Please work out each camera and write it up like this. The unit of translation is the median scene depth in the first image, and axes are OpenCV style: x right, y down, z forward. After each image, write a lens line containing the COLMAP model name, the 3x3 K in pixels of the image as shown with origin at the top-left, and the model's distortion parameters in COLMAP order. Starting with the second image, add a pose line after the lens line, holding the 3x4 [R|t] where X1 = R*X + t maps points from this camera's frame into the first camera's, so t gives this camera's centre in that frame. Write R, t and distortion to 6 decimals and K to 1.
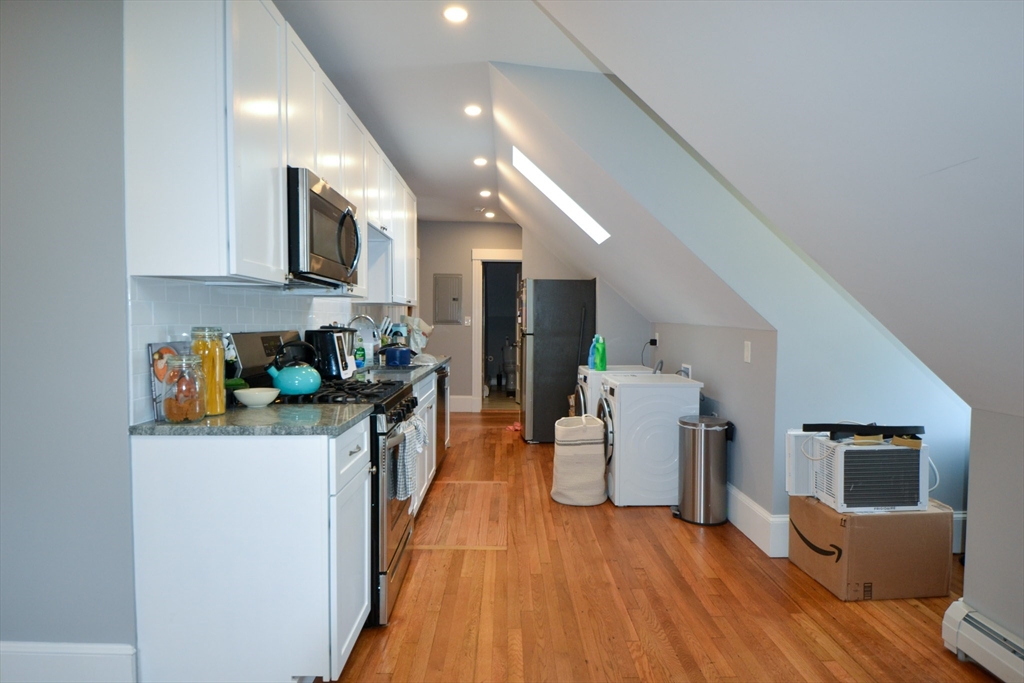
lens RADIAL K [[606.9, 0, 514.4], [0, 606.9, 341.9], [0, 0, 1]] dist [0.000255, -0.000343]
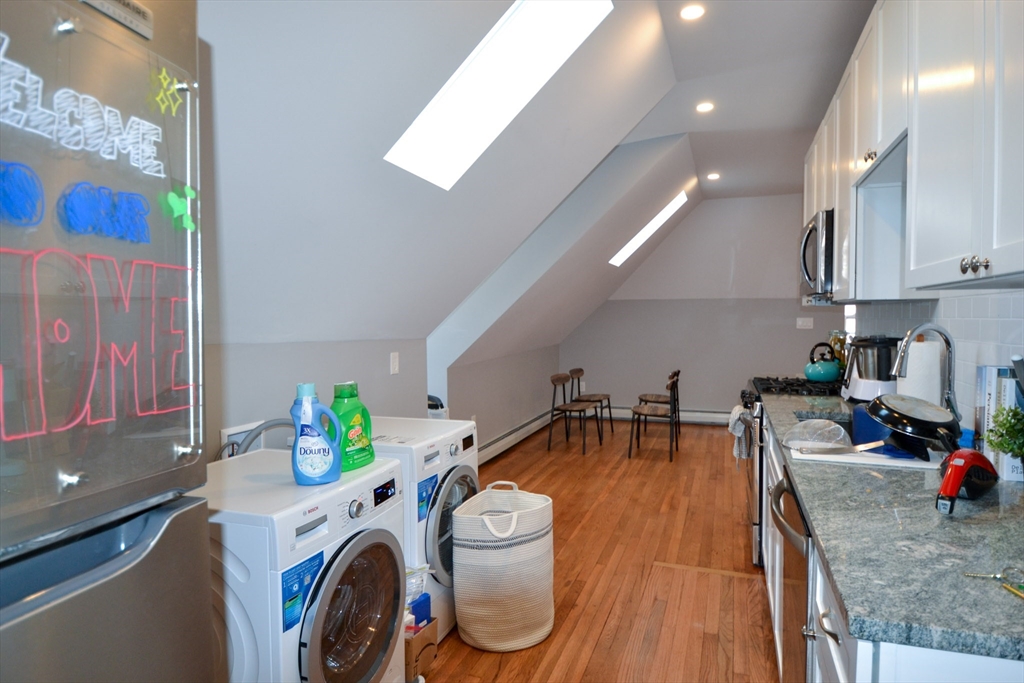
lens RADIAL K [[573.8, 0, 514.4], [0, 573.8, 339.2], [0, 0, 1]] dist [0.000195, 0.000136]
pose [[-0.933659, -0.015421, 0.357830, -0.141967], [0.010394, 0.997485, 0.070108, -0.097813], [-0.358011, 0.069176, -0.931151, 2.117046]]
